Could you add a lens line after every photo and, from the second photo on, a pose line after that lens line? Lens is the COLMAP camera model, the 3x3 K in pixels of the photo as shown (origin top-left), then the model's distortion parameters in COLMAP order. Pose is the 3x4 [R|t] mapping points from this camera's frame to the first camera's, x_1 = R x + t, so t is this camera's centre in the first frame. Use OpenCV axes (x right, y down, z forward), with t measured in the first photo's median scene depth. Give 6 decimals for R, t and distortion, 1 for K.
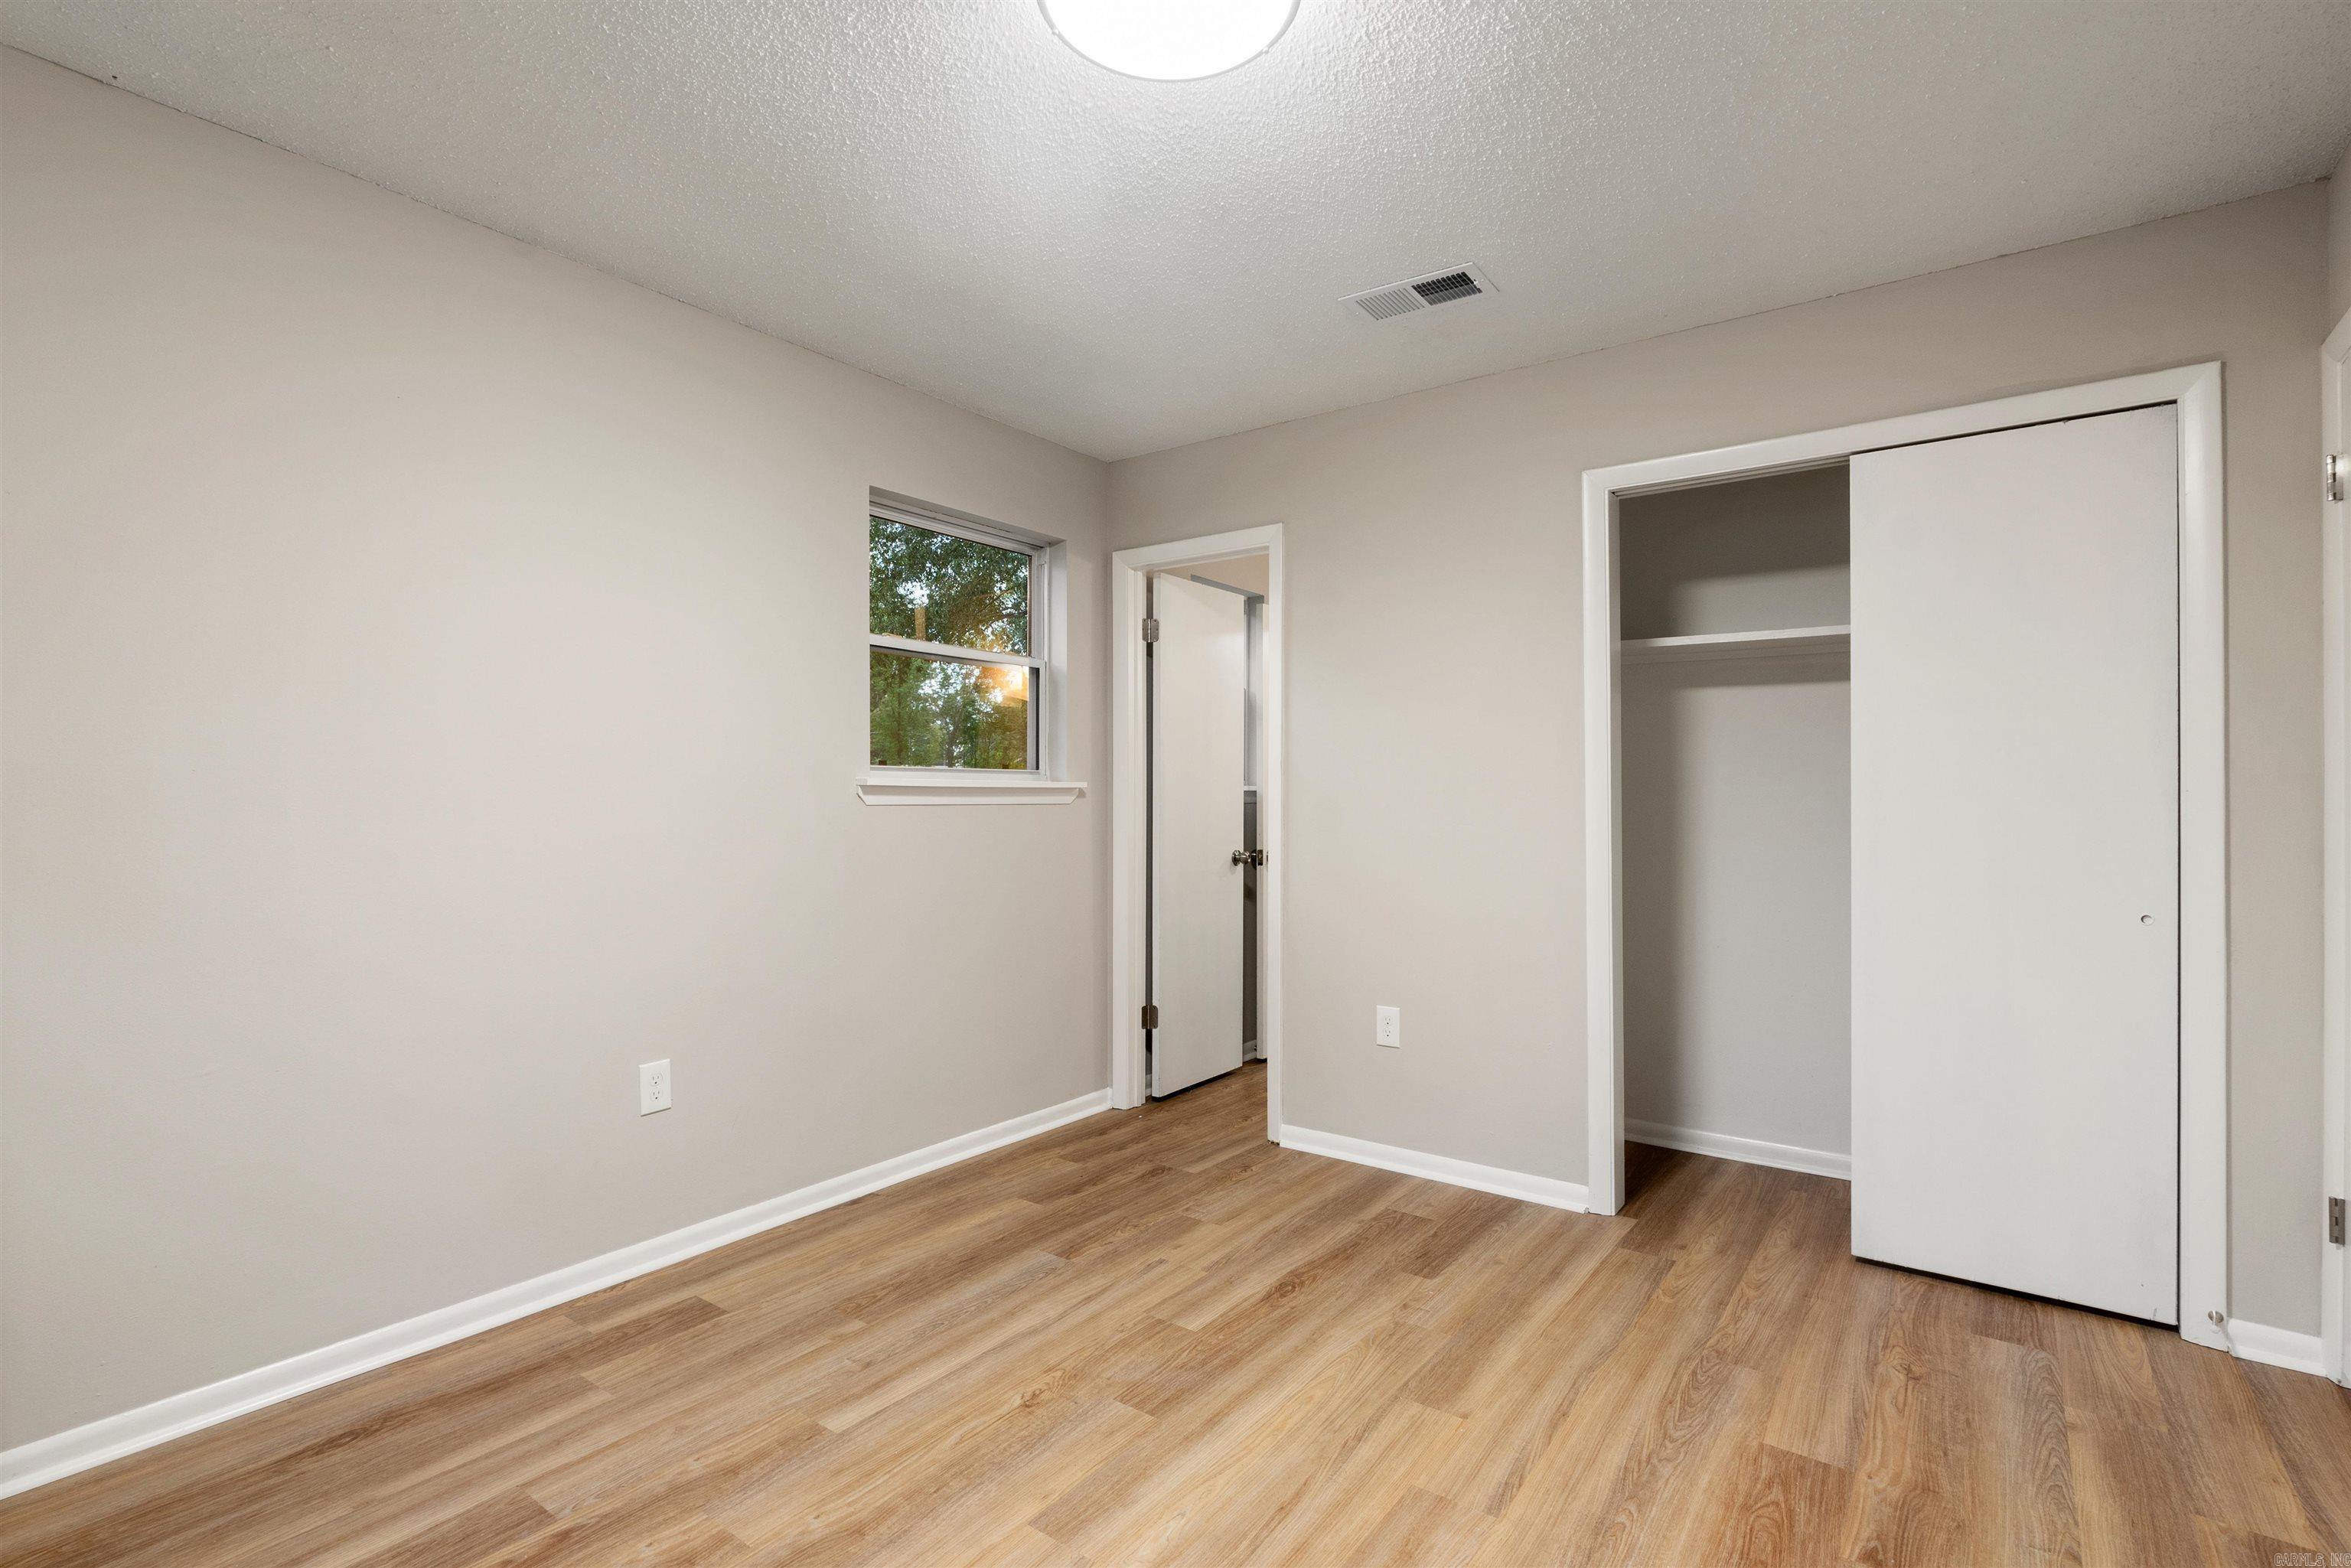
lens RADIAL K [[1095.0, 0, 1172.2], [0, 1095.0, 784.9], [0, 0, 1]] dist [-0.008163, 0.000019]
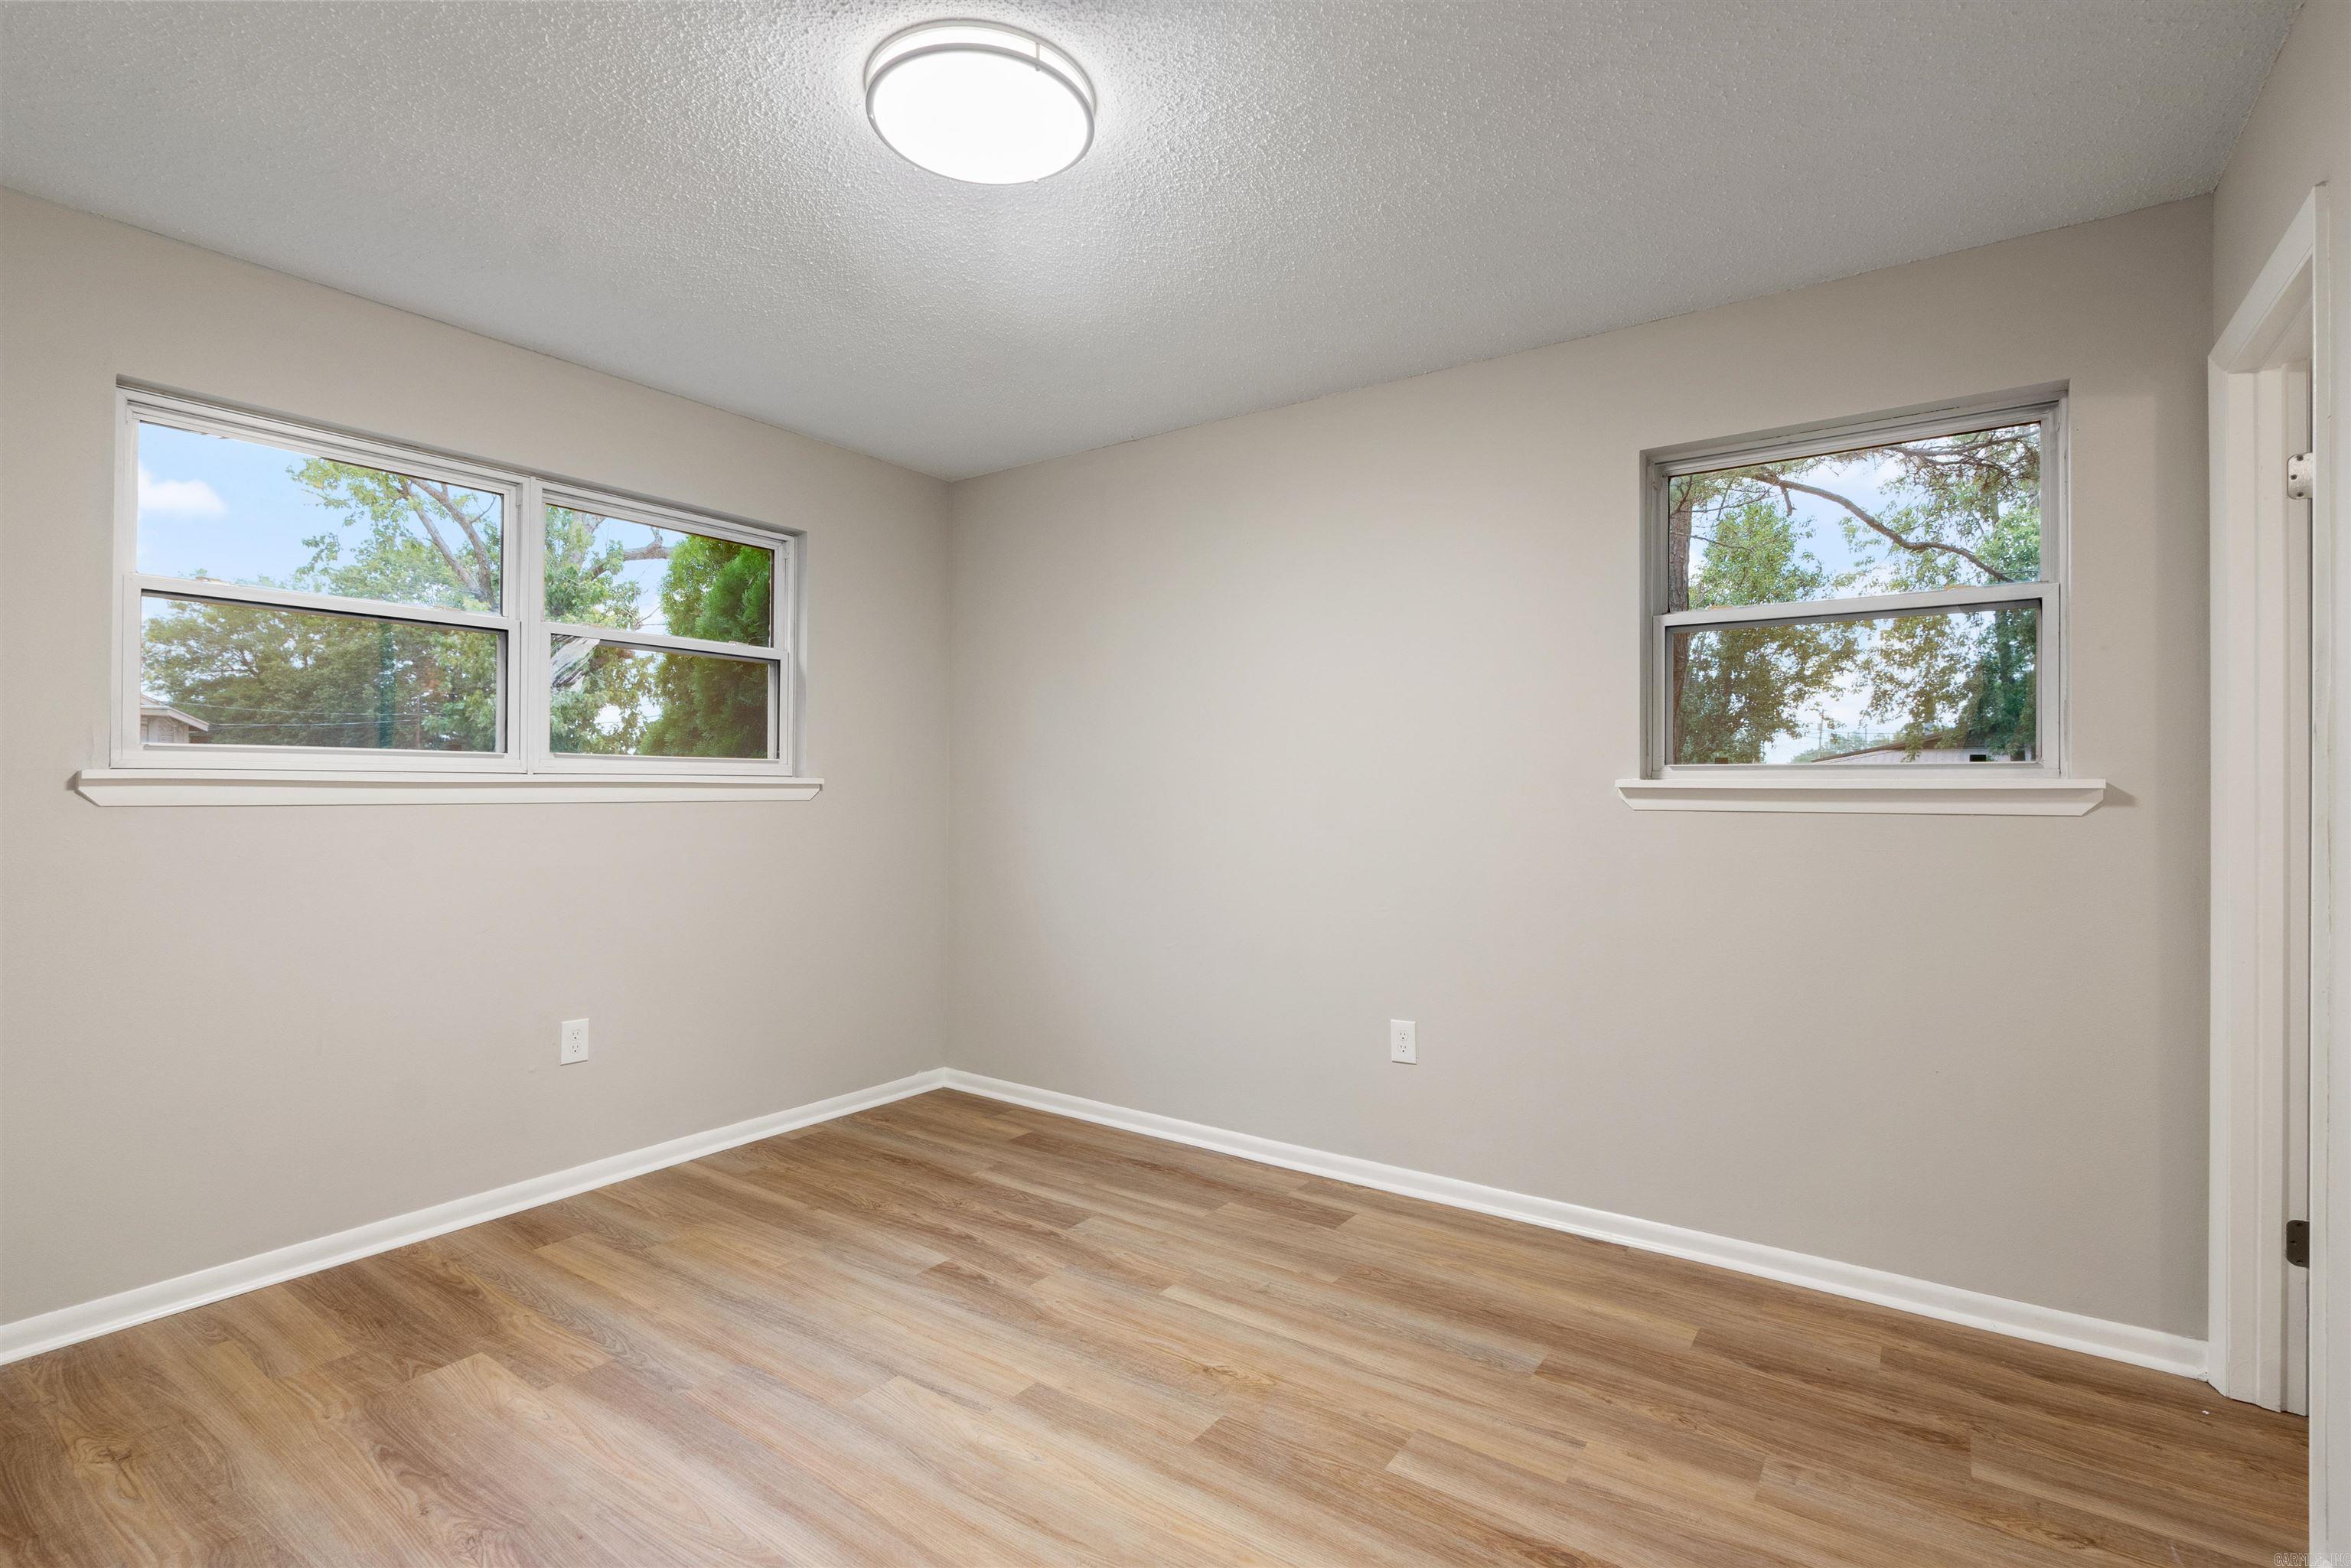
lens RADIAL K [[1095.0, 0, 1187.1], [0, 1095.0, 792.6], [0, 0, 1]] dist [-0.008163, 0.000019]
pose [[0.022198, -0.005942, -0.999736, 0.787685], [-0.000303, 0.999982, -0.005950, 0.013193], [0.999754, 0.000435, 0.022196, 0.812004]]
